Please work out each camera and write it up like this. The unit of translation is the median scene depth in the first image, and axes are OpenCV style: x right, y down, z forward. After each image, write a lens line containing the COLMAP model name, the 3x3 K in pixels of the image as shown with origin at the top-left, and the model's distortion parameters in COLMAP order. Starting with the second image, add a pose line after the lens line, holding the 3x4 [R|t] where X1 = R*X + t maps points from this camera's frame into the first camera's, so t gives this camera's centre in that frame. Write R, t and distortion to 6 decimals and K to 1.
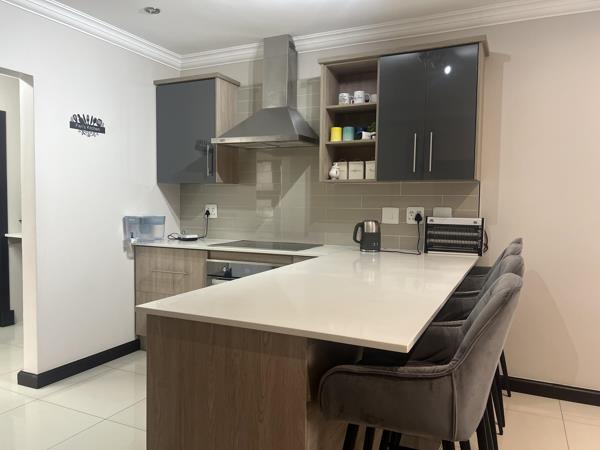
lens RADIAL K [[446.2, 0, 300.0], [0, 446.2, 225.0], [0, 0, 1]] dist [0.106283, -0.149548]
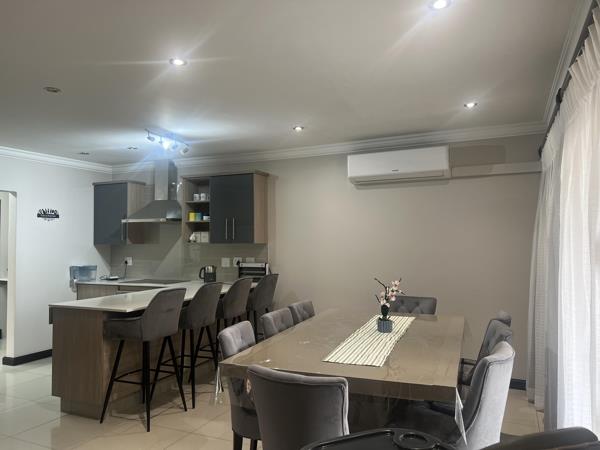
lens RADIAL K [[419.1, 0, 300.0], [0, 419.1, 225.0], [0, 0, 1]] dist [0.003877, -0.025607]
pose [[0.998029, -0.019255, 0.059736, 0.390976], [0.024563, 0.995689, -0.089444, -0.012503], [-0.057756, 0.090735, 0.994199, -0.633670]]
